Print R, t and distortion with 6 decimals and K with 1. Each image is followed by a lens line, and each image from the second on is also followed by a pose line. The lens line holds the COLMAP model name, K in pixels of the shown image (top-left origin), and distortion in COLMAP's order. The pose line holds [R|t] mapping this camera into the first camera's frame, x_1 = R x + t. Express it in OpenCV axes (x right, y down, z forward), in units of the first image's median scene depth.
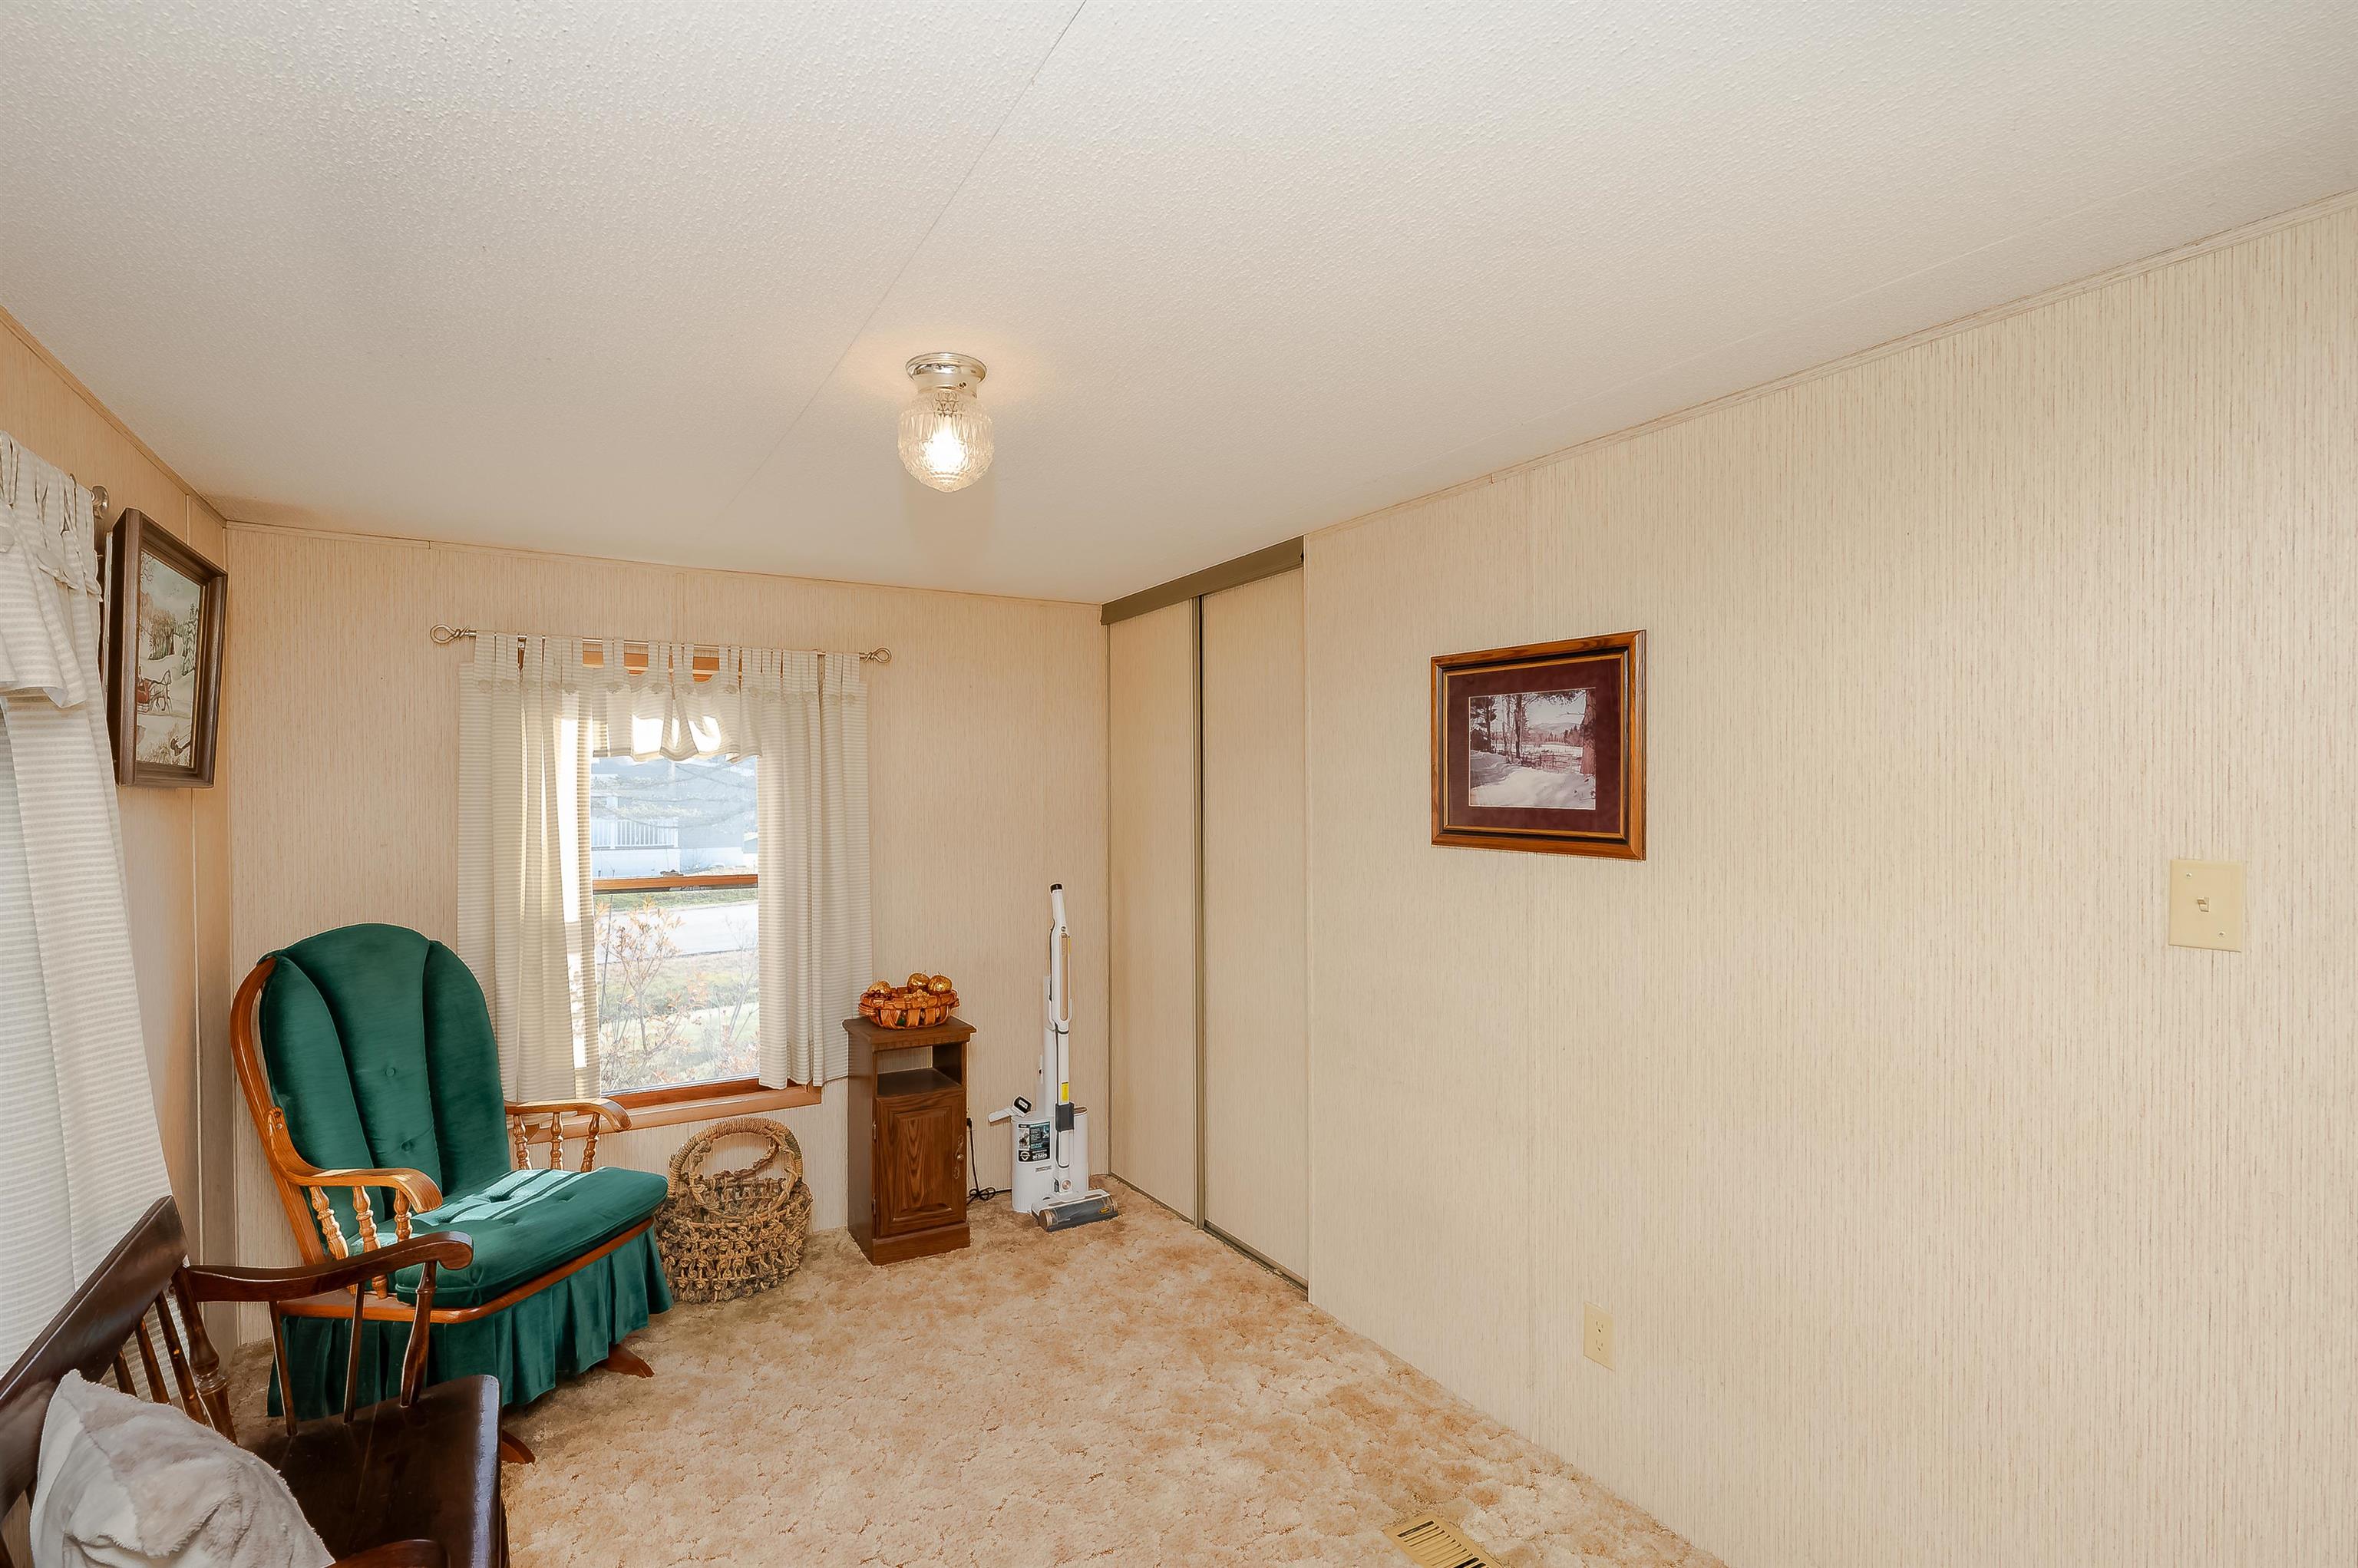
lens RADIAL K [[1049.4, 0, 1185.2], [0, 1049.4, 806.5], [0, 0, 1]] dist [-0.003389, -0.000264]
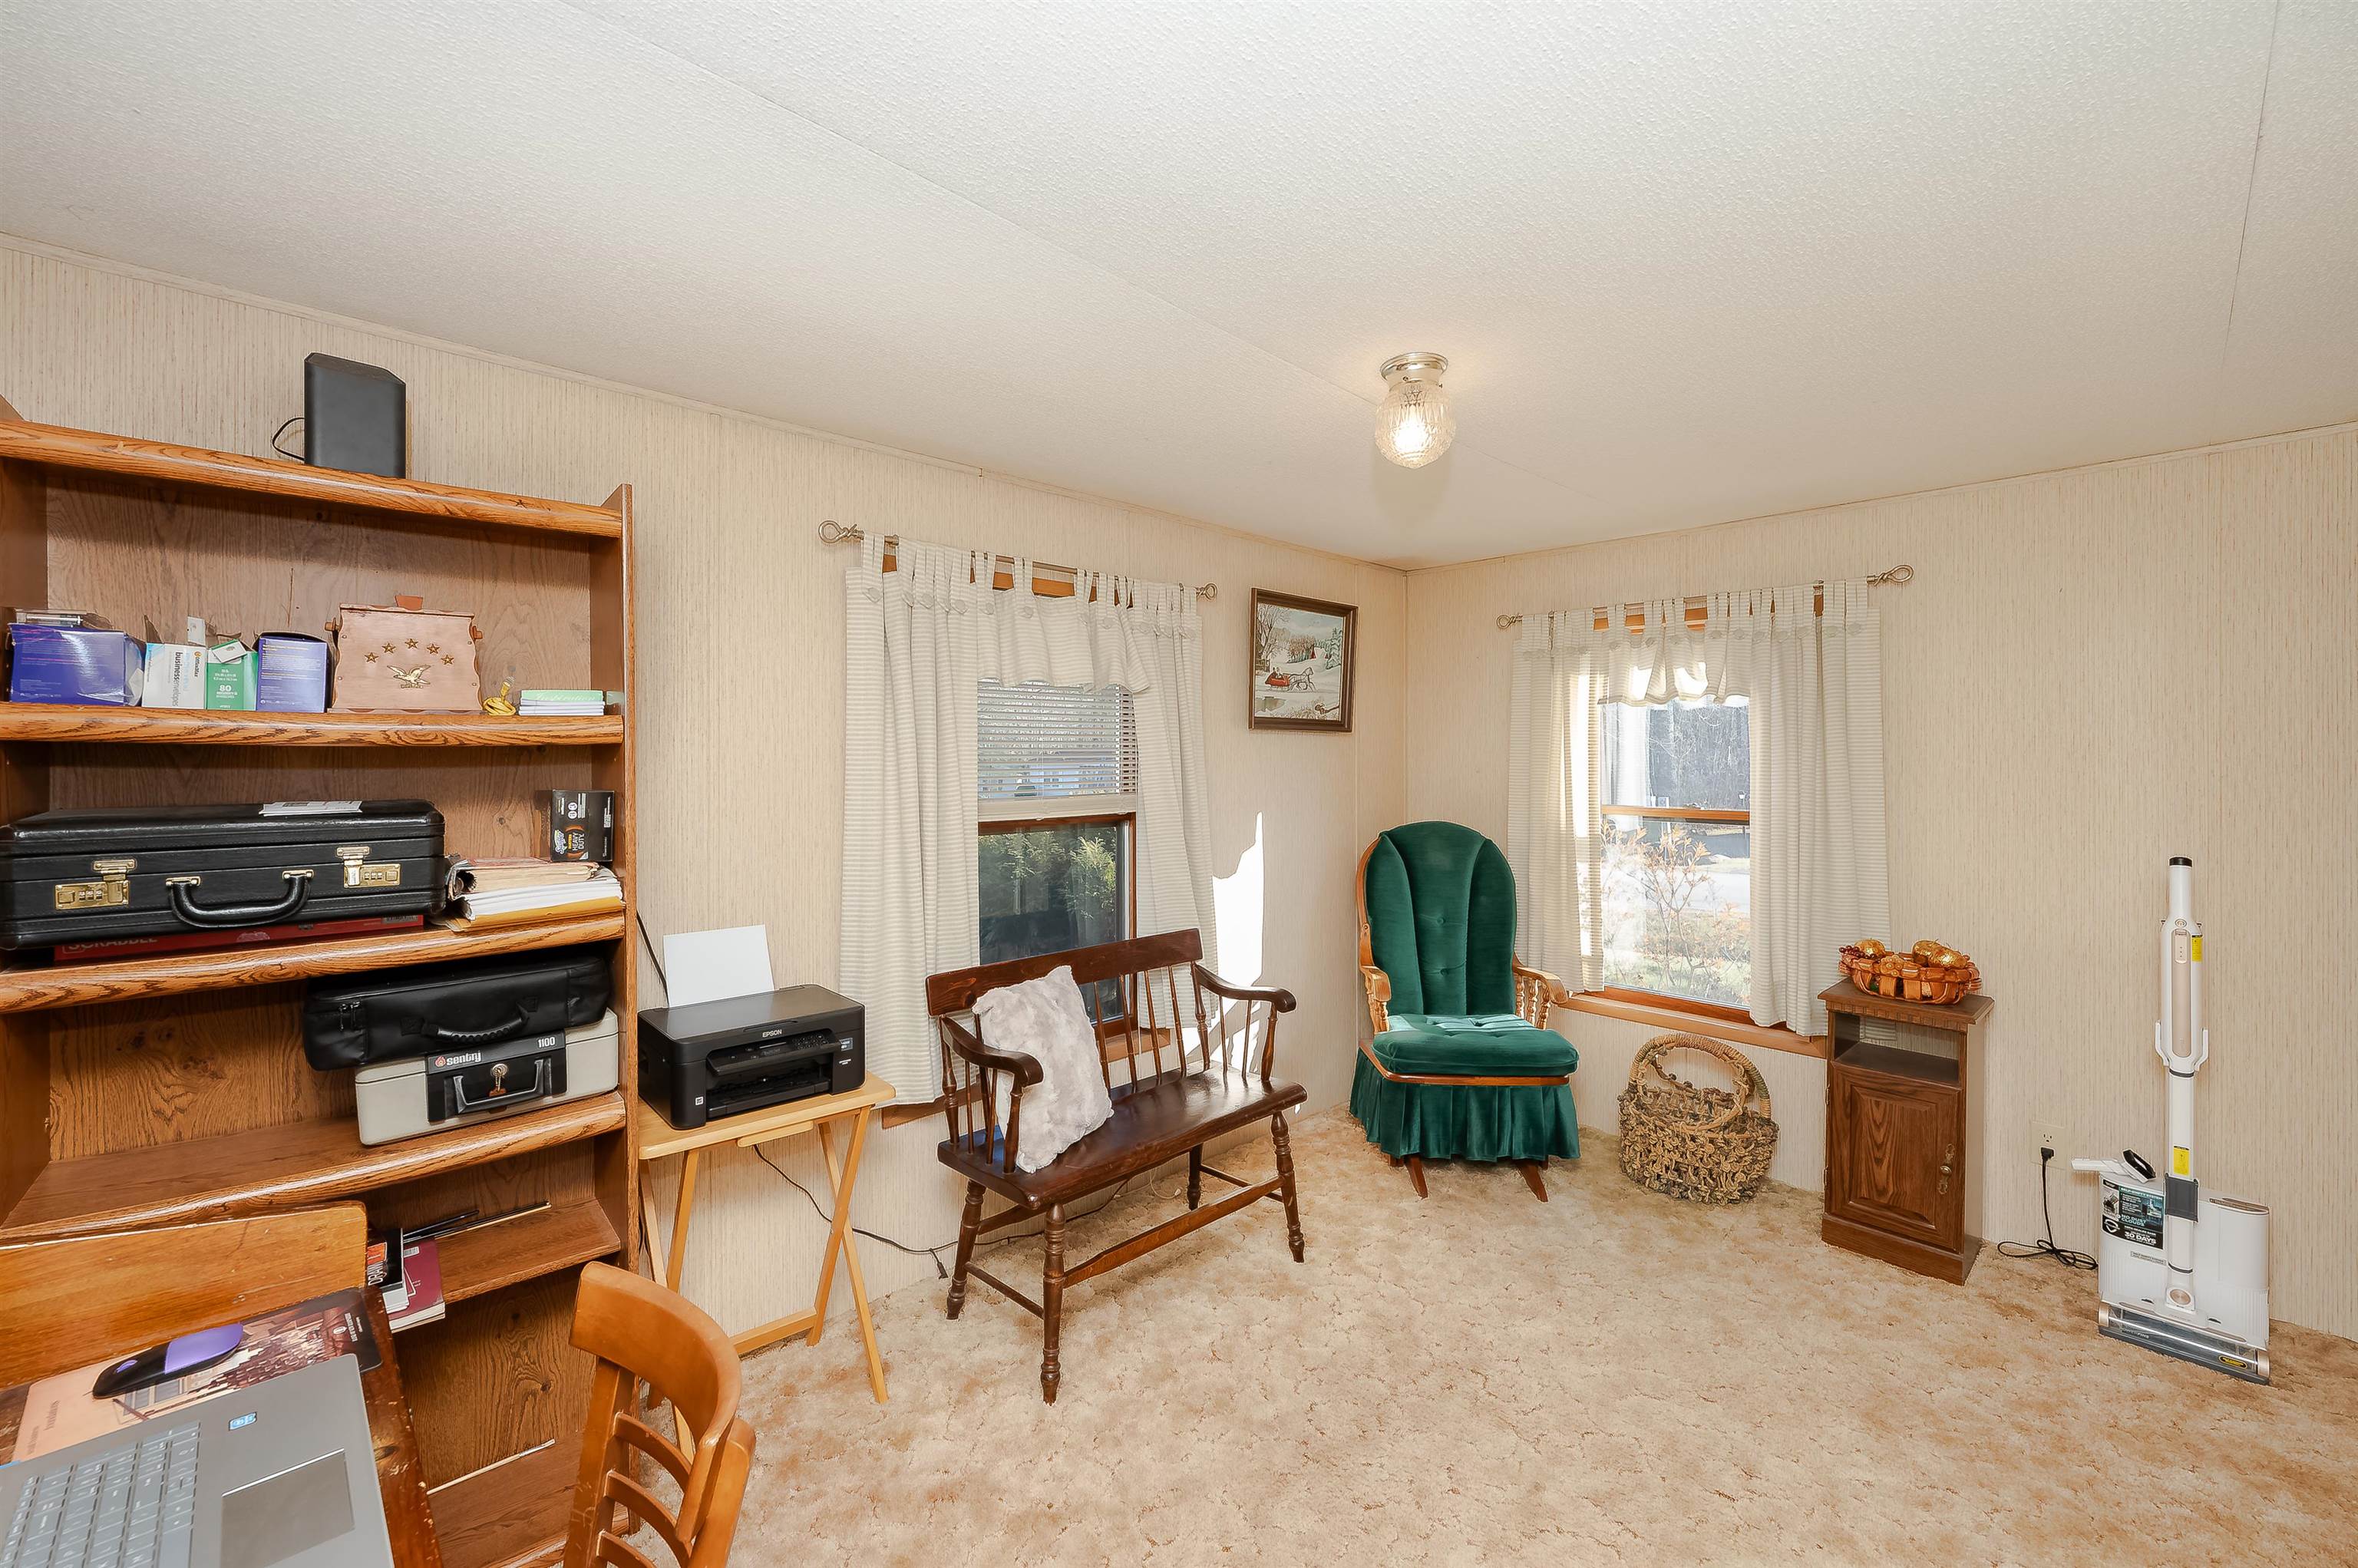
lens RADIAL K [[972.5, 0, 1189.8], [0, 972.5, 768.0], [0, 0, 1]] dist [-0.000787, -0.000090]
pose [[0.235460, 0.011402, -0.971817, 0.413726], [-0.013787, 0.999870, 0.008390, 0.022747], [0.971786, 0.011423, 0.235586, 0.259764]]
